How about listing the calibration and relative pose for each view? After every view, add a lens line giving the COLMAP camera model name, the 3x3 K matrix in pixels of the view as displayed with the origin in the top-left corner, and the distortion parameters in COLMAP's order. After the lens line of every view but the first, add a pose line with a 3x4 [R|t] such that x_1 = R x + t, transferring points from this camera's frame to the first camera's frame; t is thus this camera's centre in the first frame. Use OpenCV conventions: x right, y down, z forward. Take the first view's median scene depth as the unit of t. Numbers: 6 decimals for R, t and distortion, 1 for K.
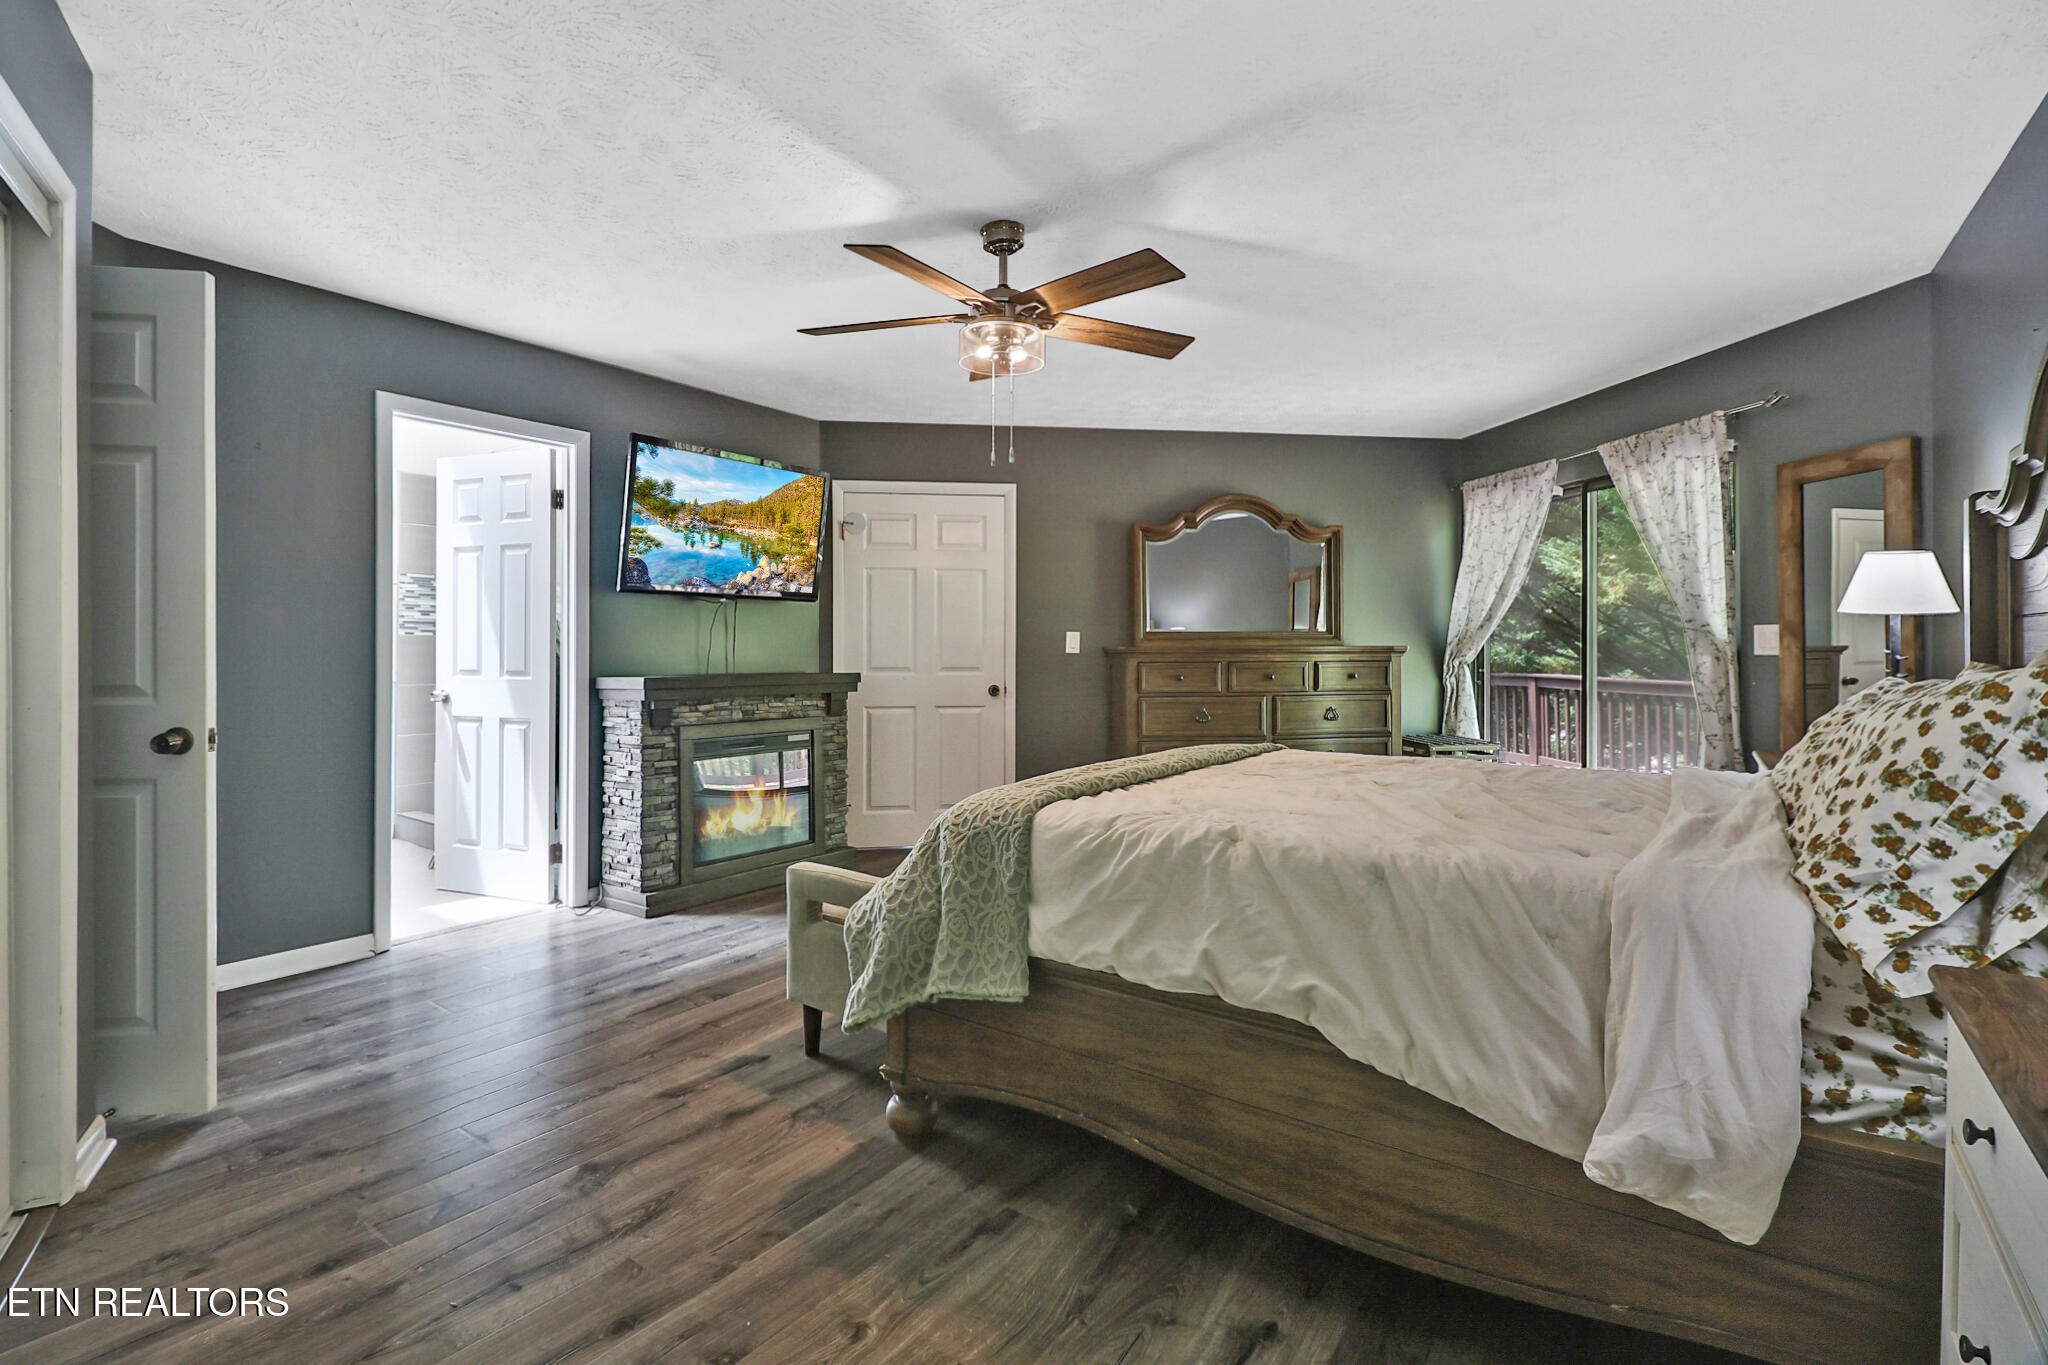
lens RADIAL K [[941.4, 0, 1005.7], [0, 941.4, 649.1], [0, 0, 1]] dist [0.001069, -0.012931]
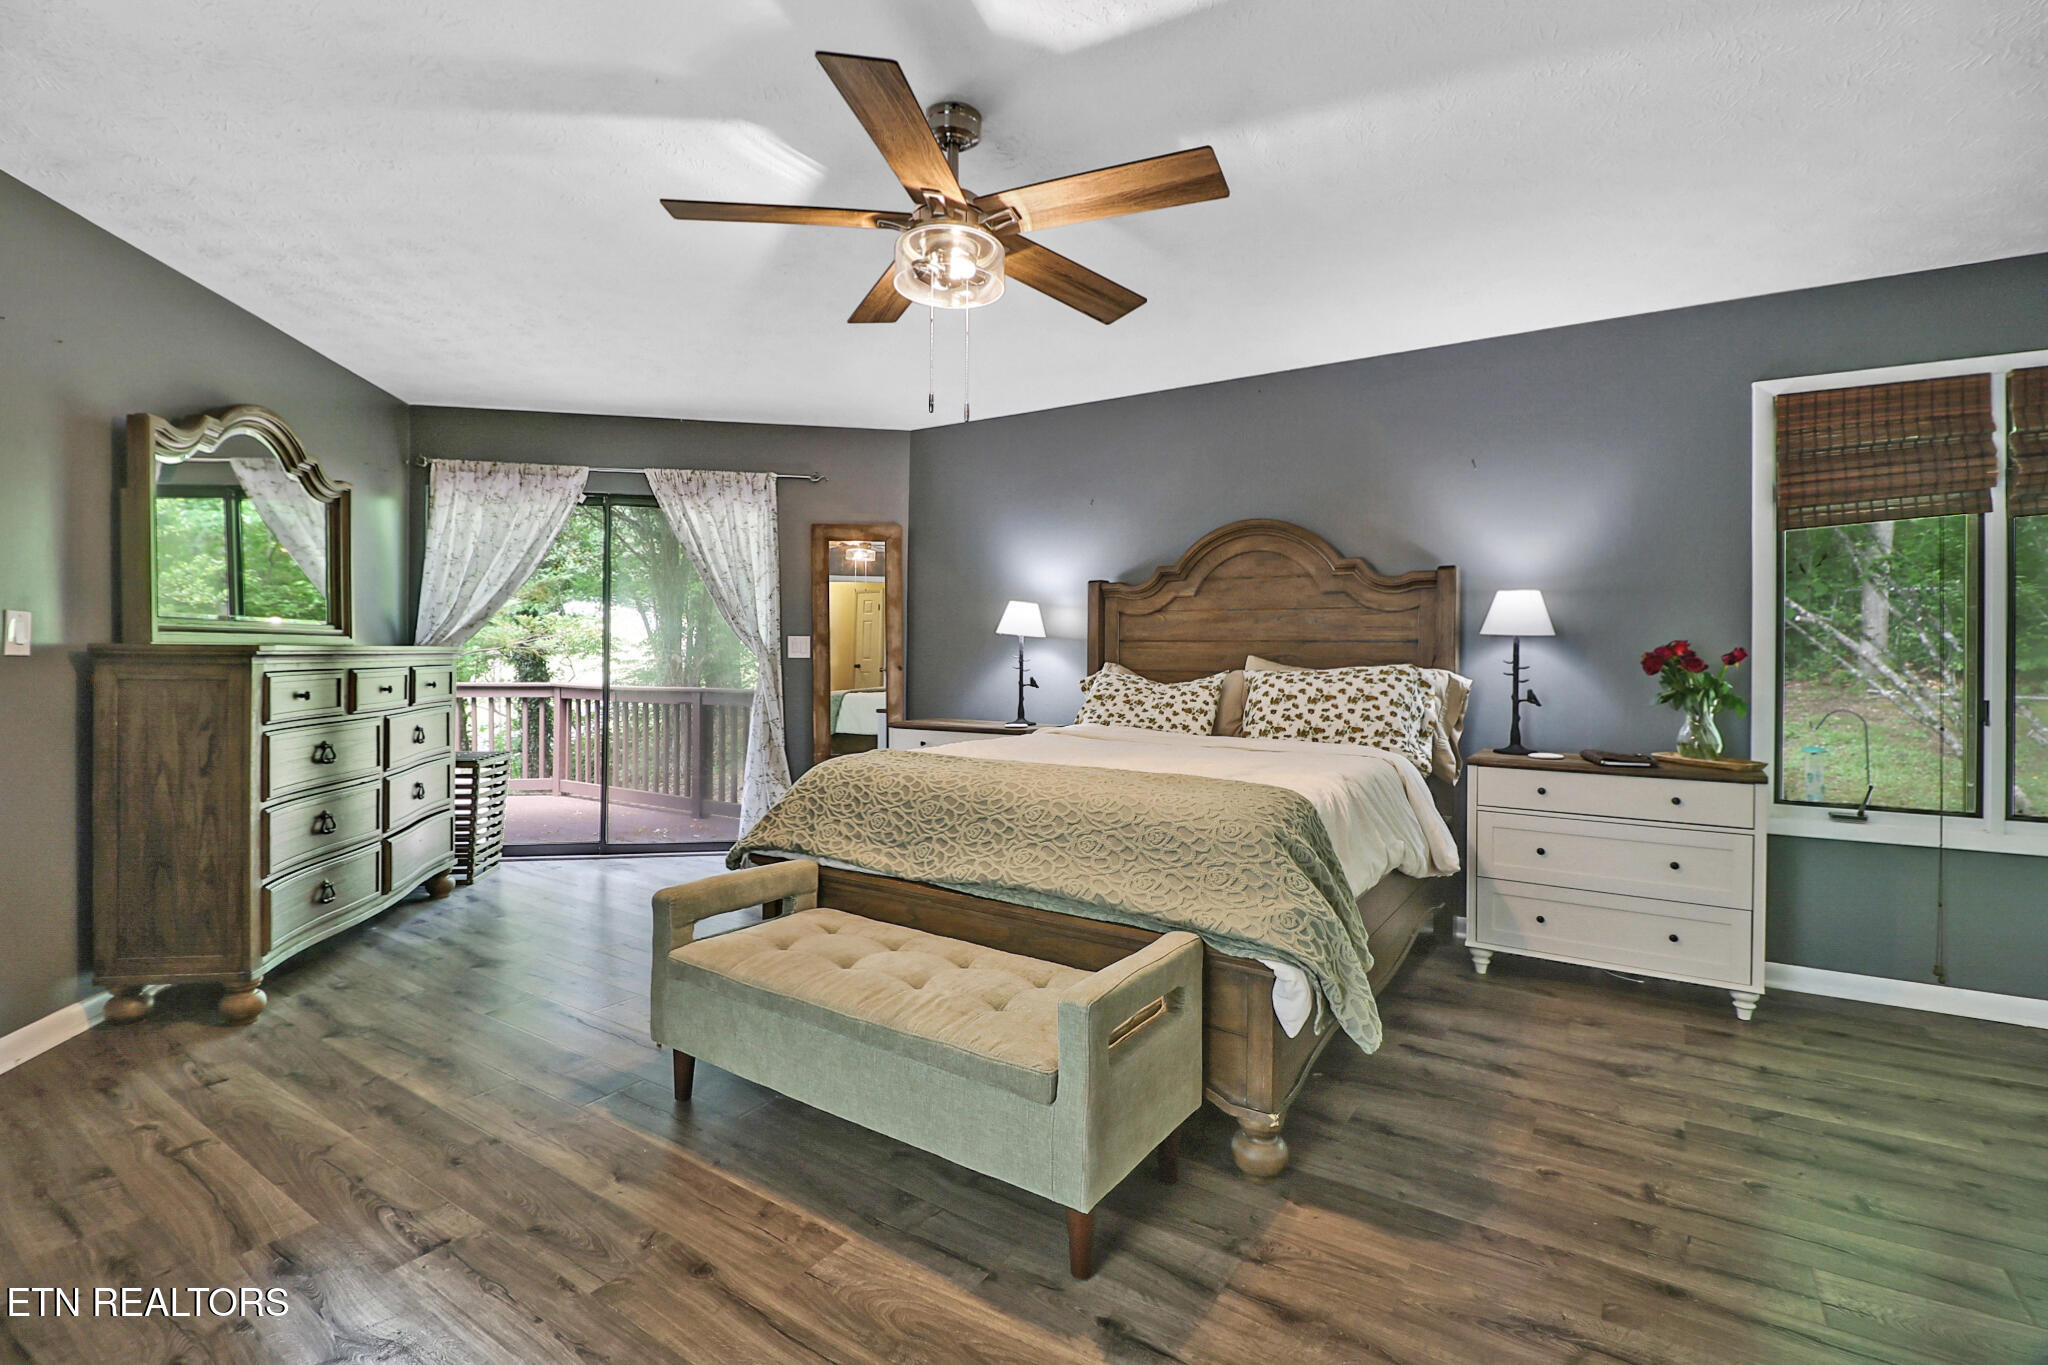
lens RADIAL K [[941.4, 0, 1005.7], [0, 941.4, 649.1], [0, 0, 1]] dist [0.001069, -0.012931]
pose [[-0.041737, 0.002109, 0.999126, -0.936118], [-0.009167, 0.999955, -0.002493, -0.009077], [-0.999087, -0.009263, -0.041716, 1.172990]]
